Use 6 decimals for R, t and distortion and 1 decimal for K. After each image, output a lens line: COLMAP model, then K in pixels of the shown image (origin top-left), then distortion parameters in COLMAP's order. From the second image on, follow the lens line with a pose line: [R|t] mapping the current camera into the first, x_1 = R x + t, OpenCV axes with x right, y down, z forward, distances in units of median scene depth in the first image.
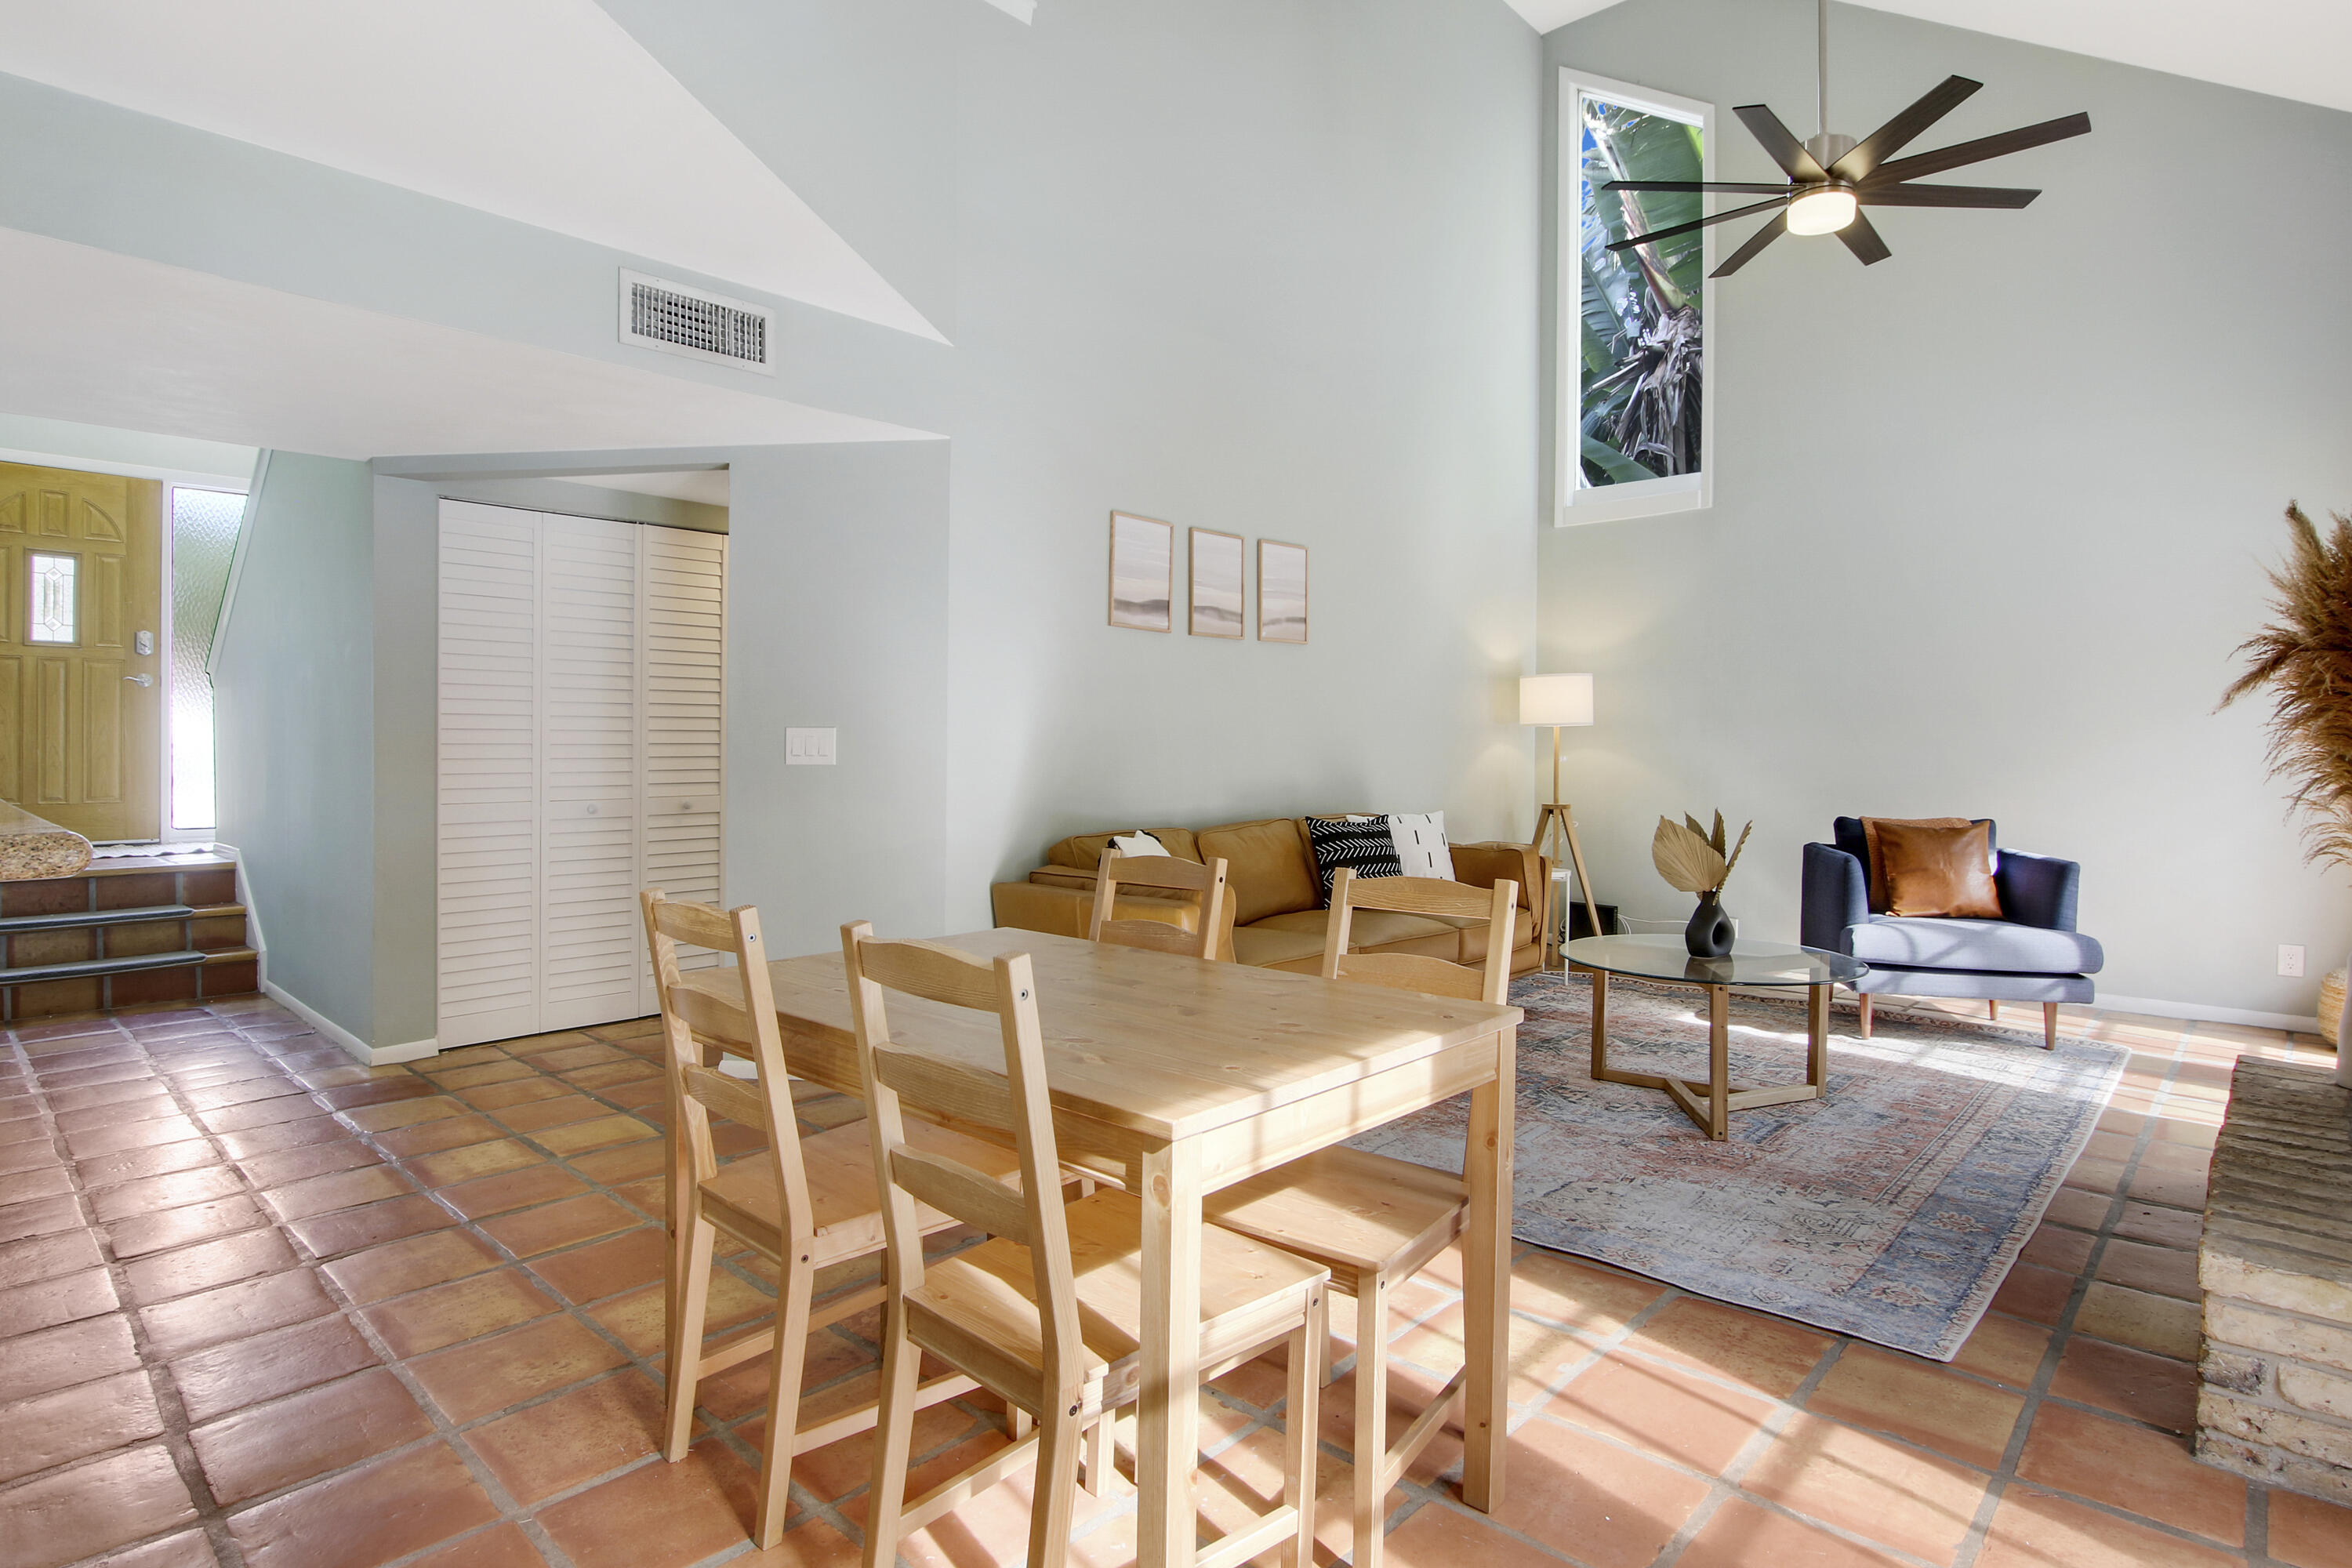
lens RADIAL K [[1221.4, 0, 1198.5], [0, 1221.4, 774.0], [0, 0, 1]] dist [-0.023958, -0.000396]
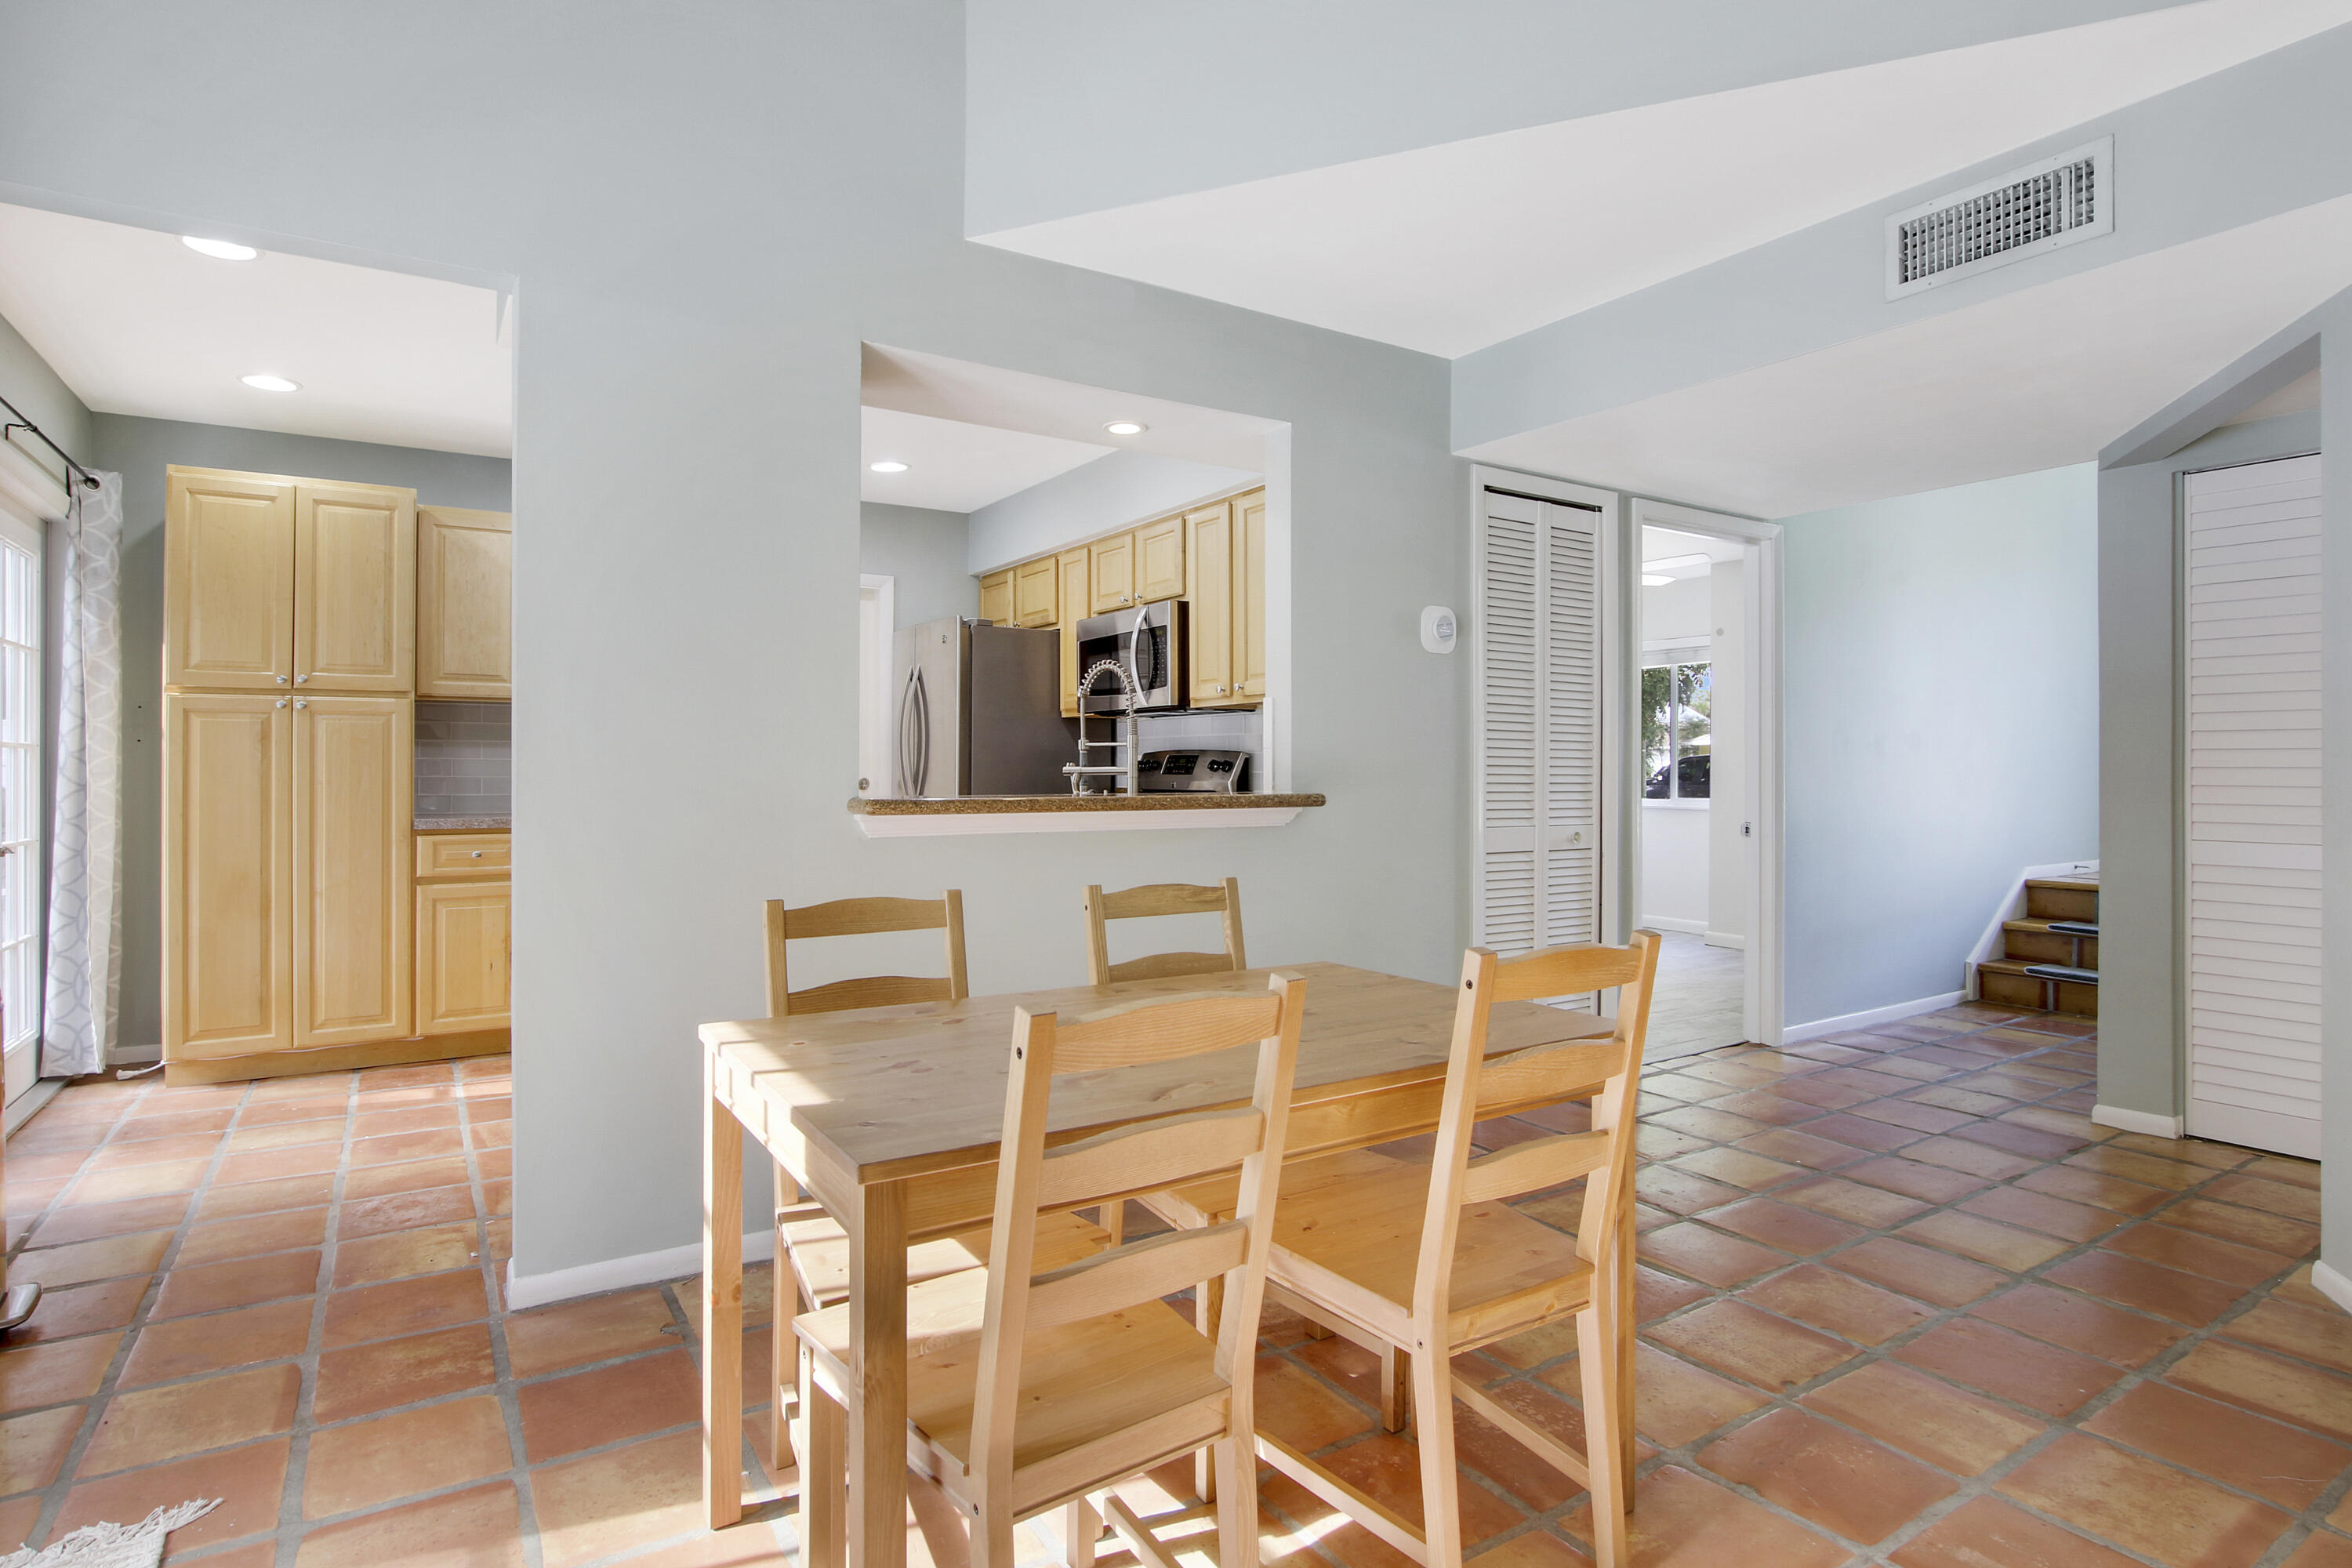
lens RADIAL K [[1218.5, 0, 1189.4], [0, 1218.5, 765.3], [0, 0, 1]] dist [-0.023945, -0.000733]
pose [[-0.243992, -0.001234, -0.969776, 0.330324], [-0.024632, 0.999684, 0.004925, -0.012560], [0.969464, 0.025089, -0.243946, 0.512589]]
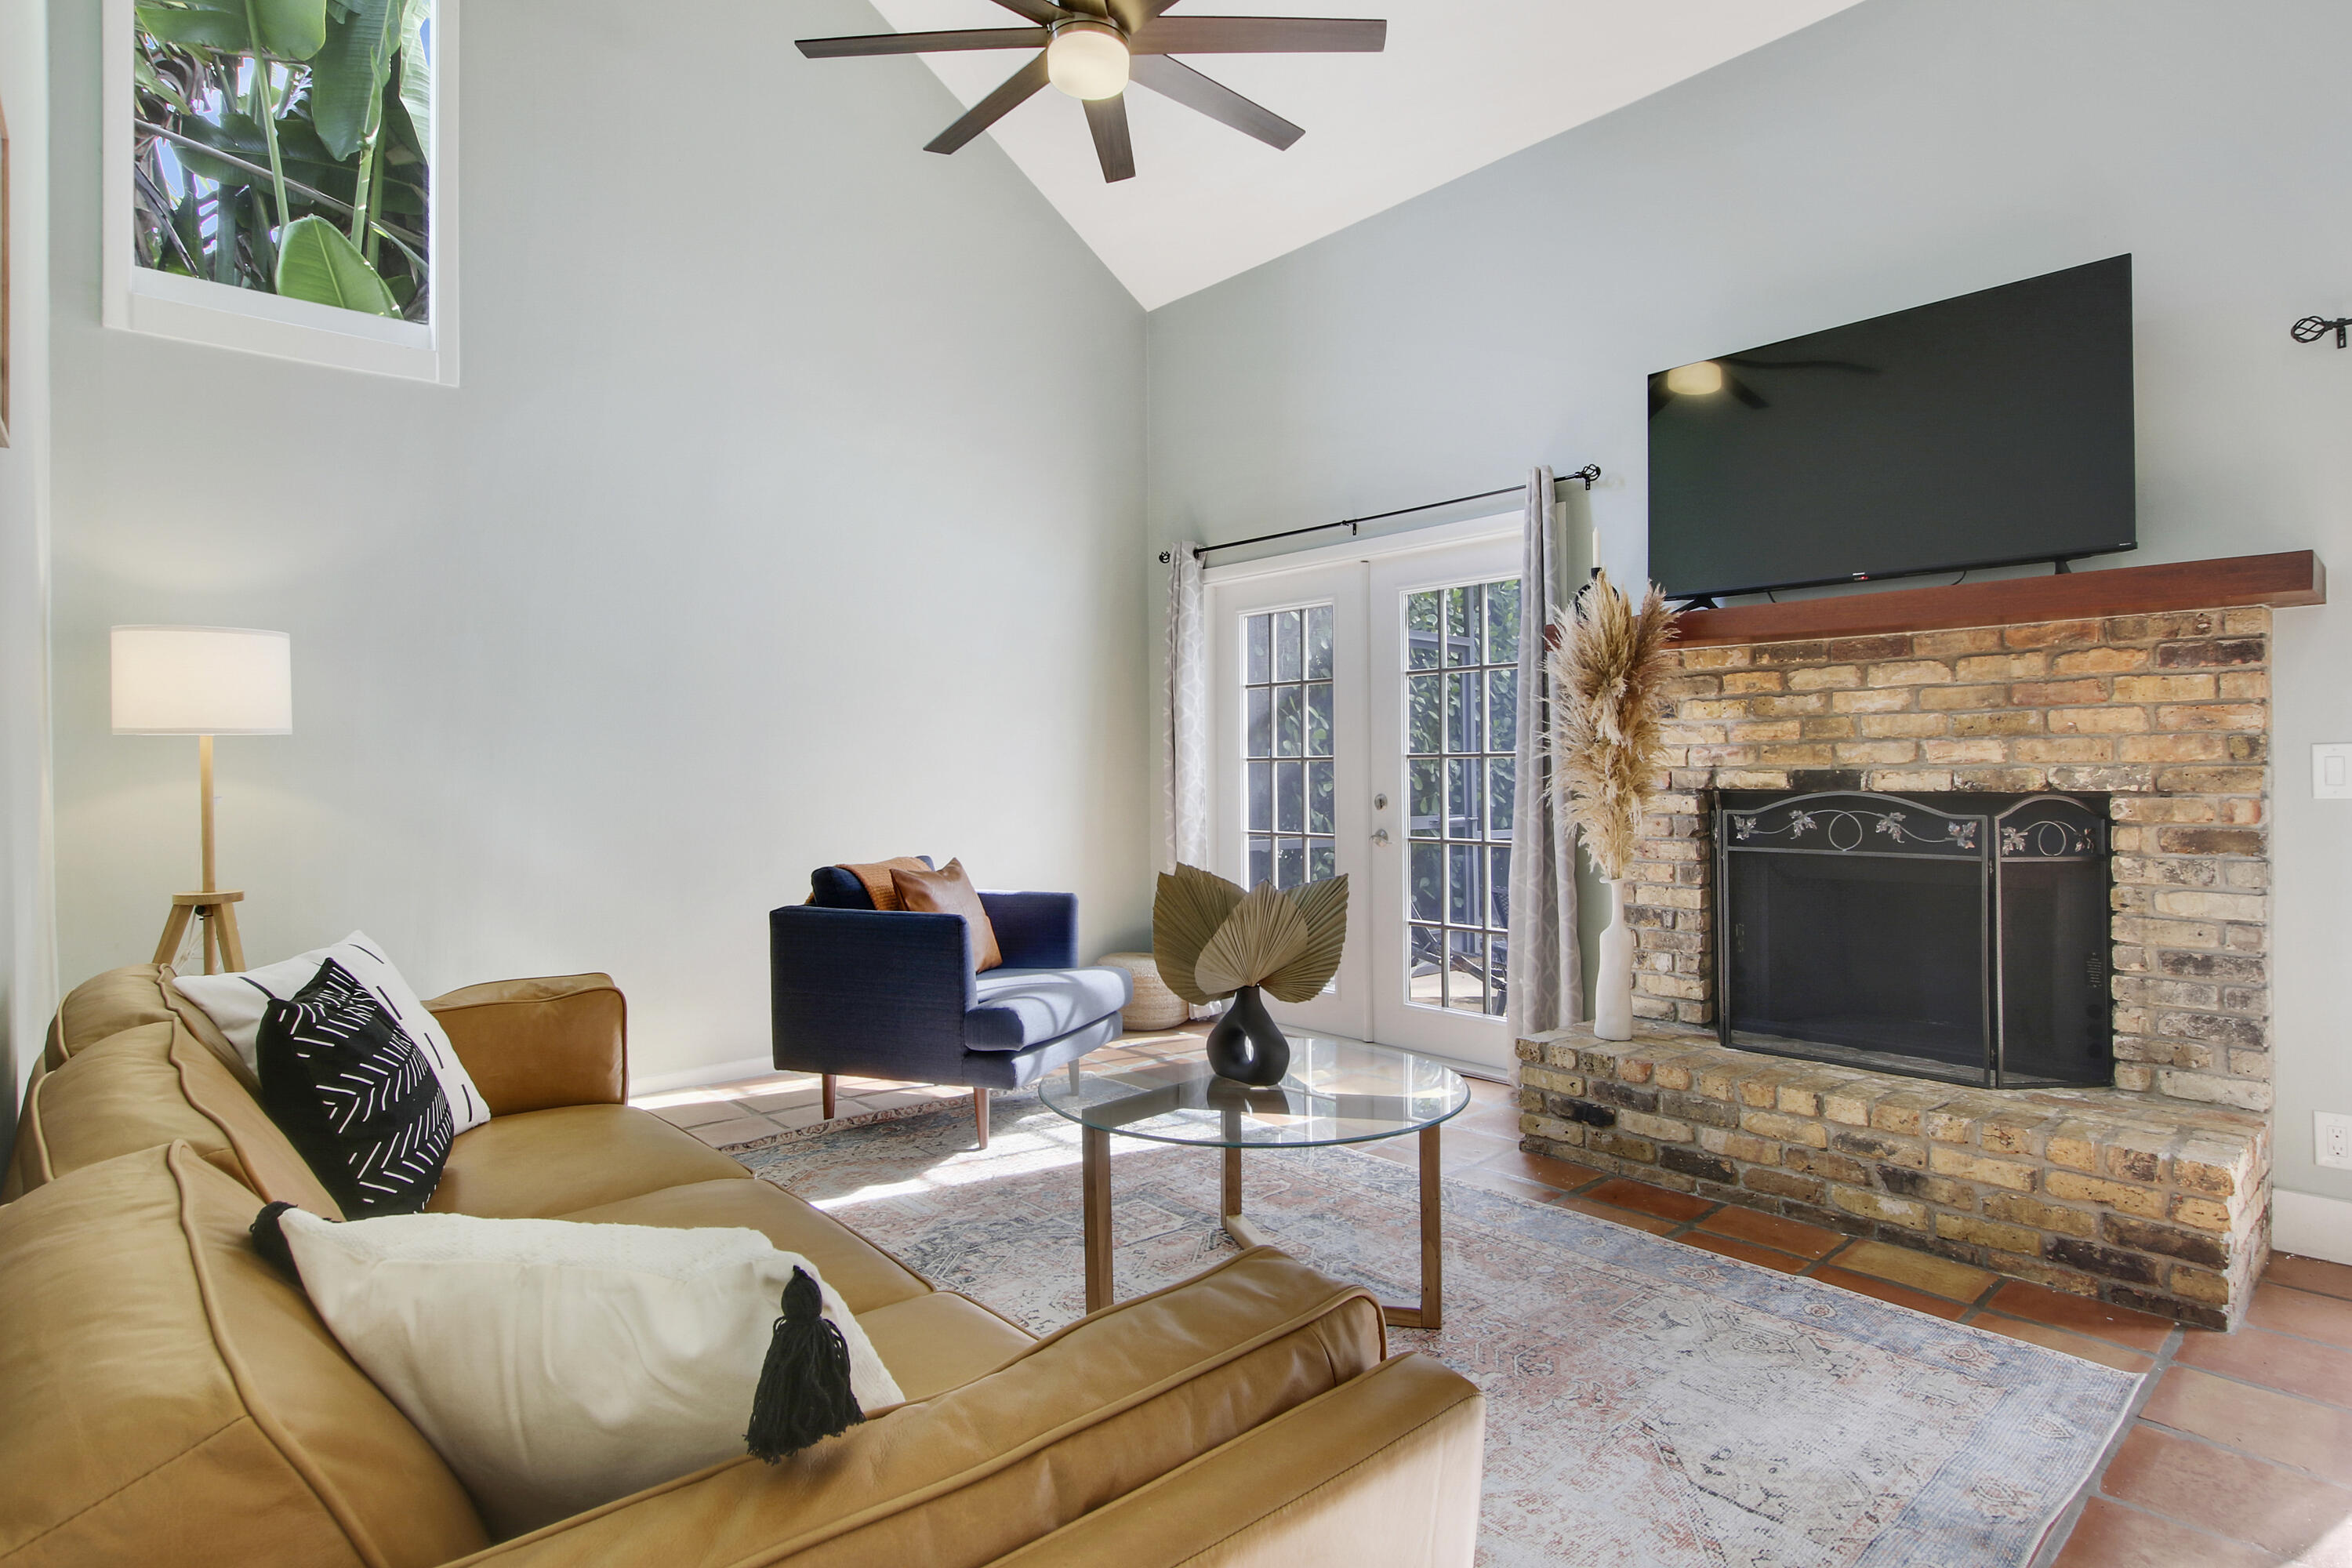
lens RADIAL K [[1198.9, 0, 1187.2], [0, 1198.9, 765.5], [0, 0, 1]] dist [-0.018816, -0.000130]
pose [[0.080259, -0.002156, 0.996772, -0.207176], [0.026987, 0.999636, -0.000011, -0.023504], [-0.996409, 0.026901, 0.080288, 0.810541]]
